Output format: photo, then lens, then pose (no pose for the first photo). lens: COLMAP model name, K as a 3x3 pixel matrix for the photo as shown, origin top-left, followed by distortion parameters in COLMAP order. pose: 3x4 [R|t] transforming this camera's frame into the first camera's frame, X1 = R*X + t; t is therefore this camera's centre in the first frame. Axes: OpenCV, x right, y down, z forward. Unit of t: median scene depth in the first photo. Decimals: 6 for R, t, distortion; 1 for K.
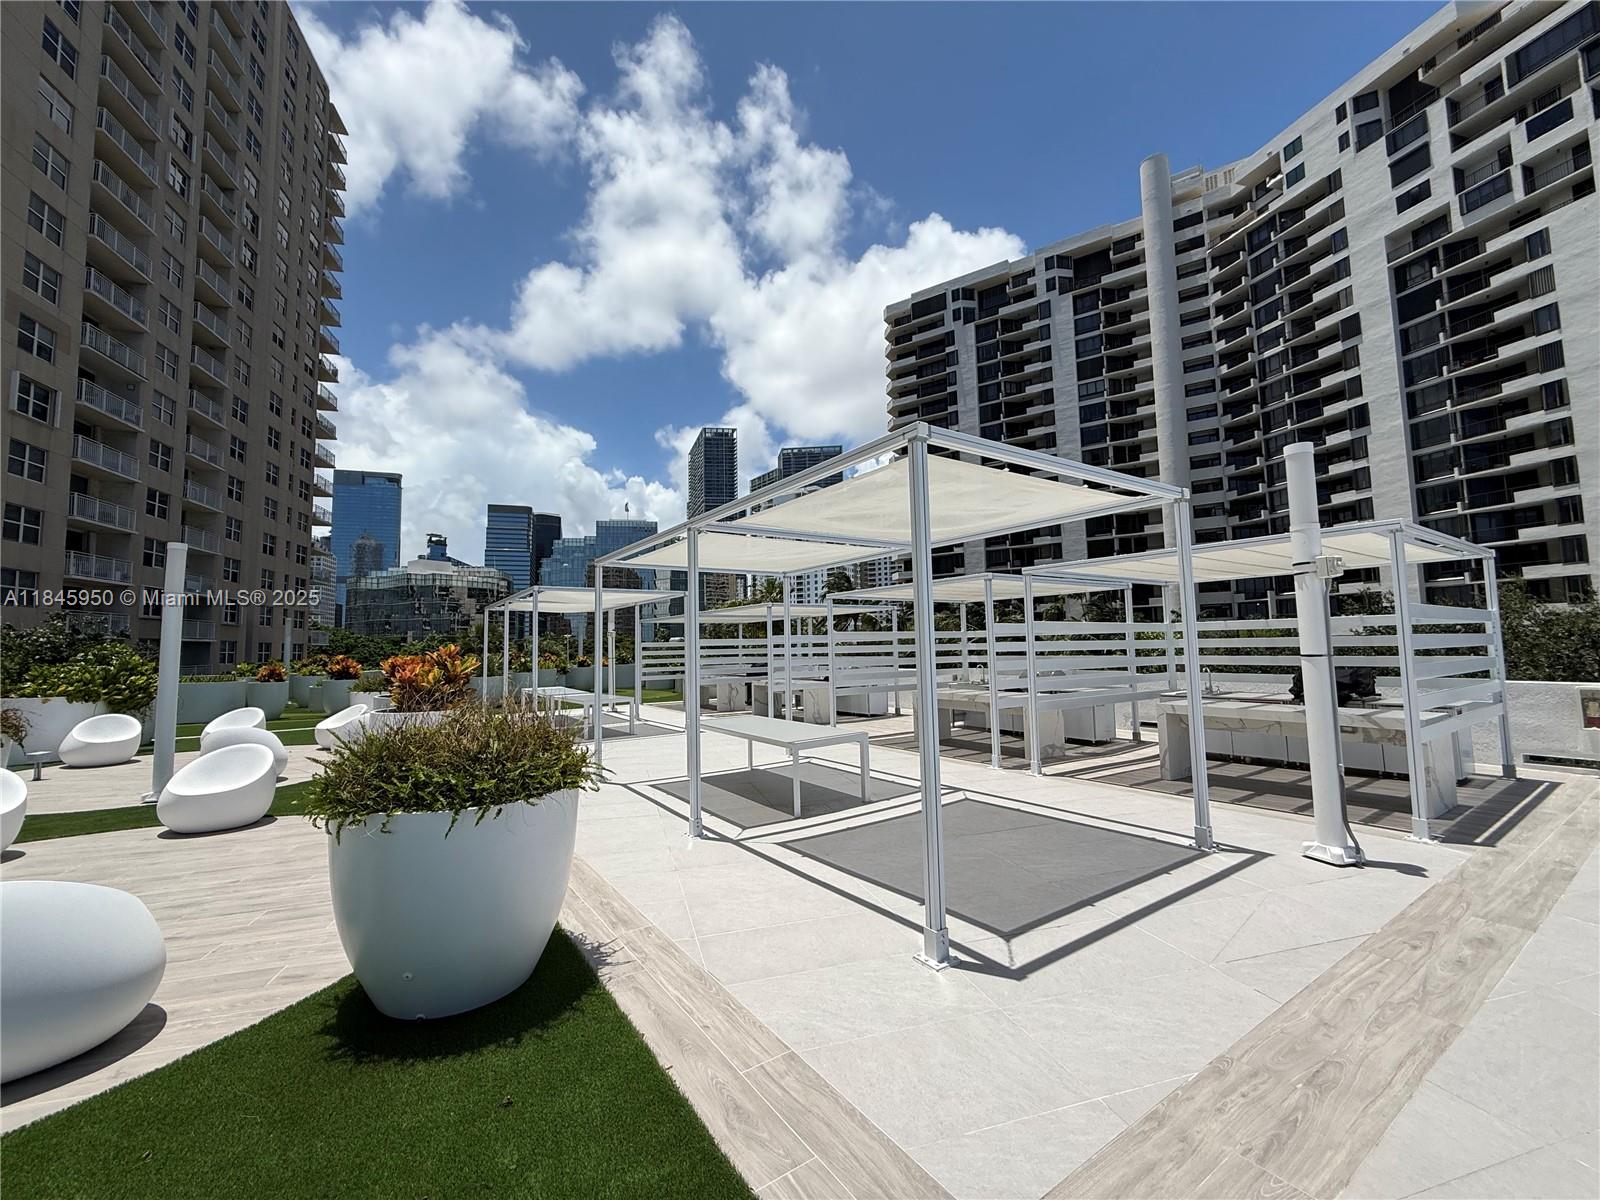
lens RADIAL K [[640.3, 0, 800.0], [0, 640.3, 600.0], [0, 0, 1]] dist [0.002891, 0.000038]
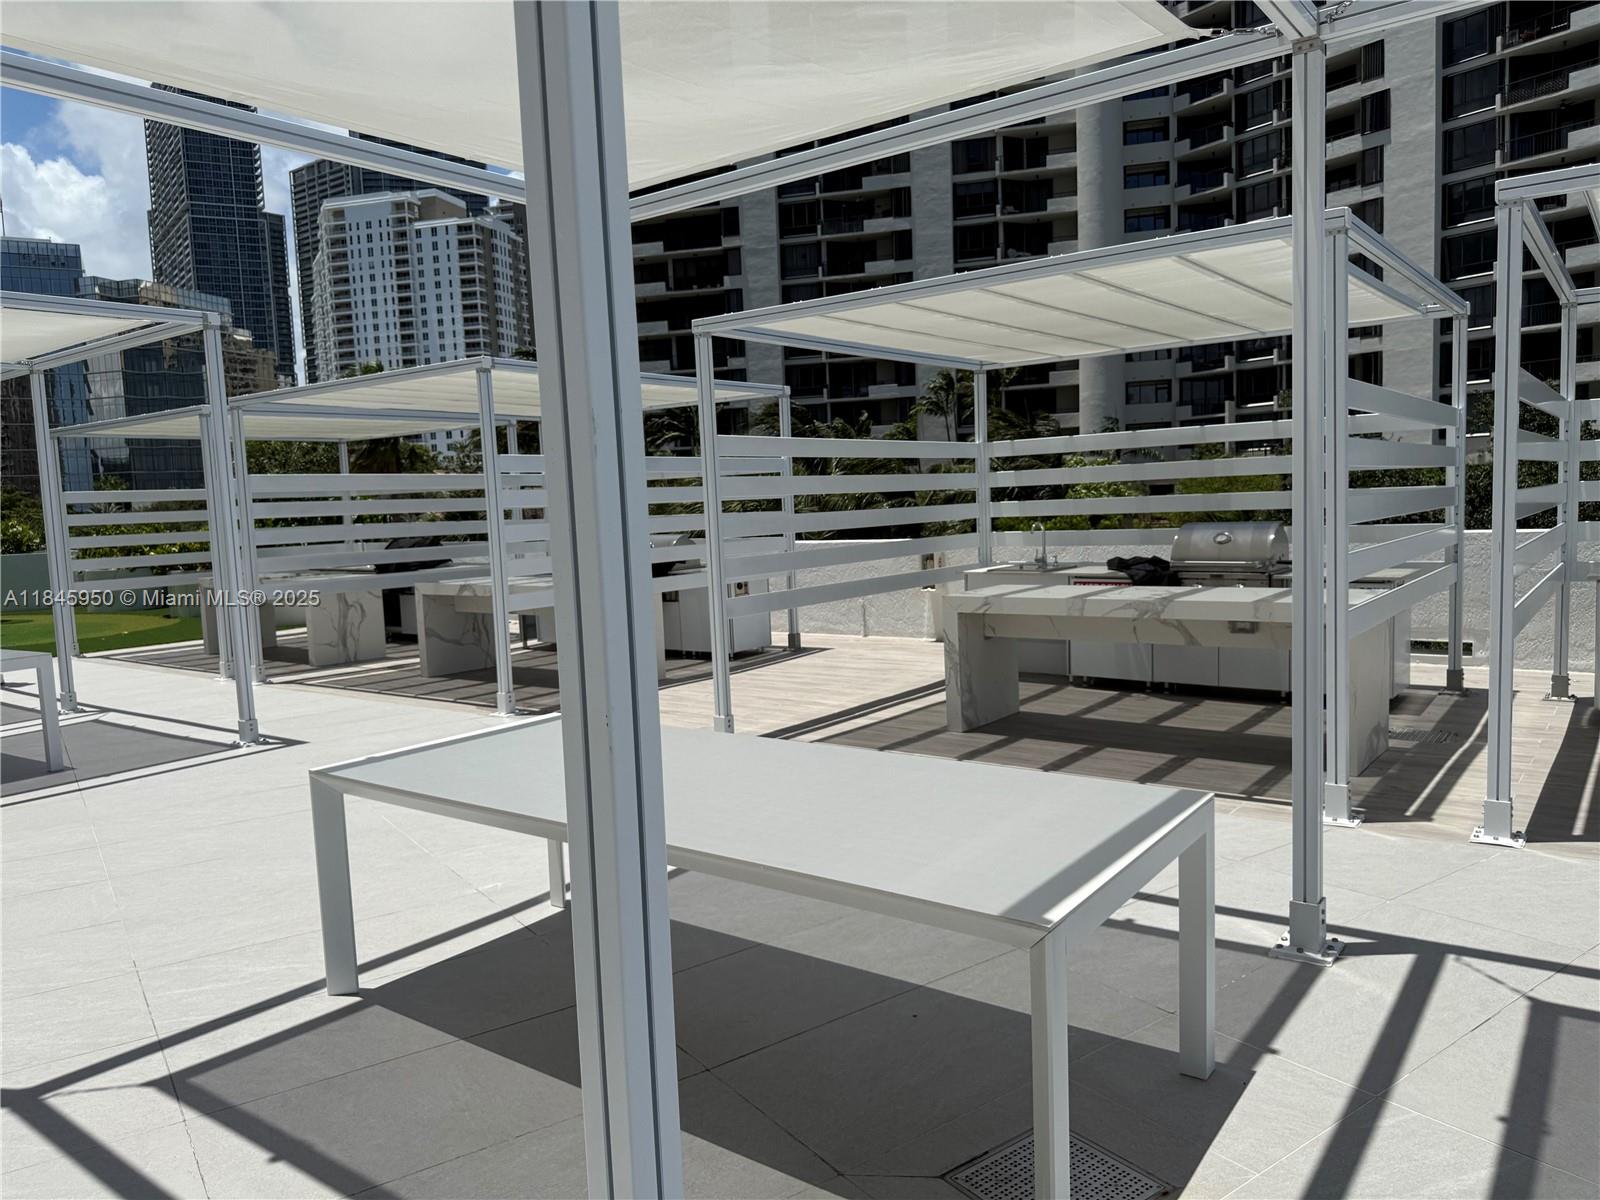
lens RADIAL K [[1131.1, 0, 805.7], [0, 1131.1, 606.4], [0, 0, 1]] dist [0.045244, -0.049457]
pose [[0.943857, -0.049150, 0.326678, -0.027383], [-0.003348, 0.987396, 0.158232, 0.011581], [-0.330338, -0.150442, 0.931796, 0.105499]]
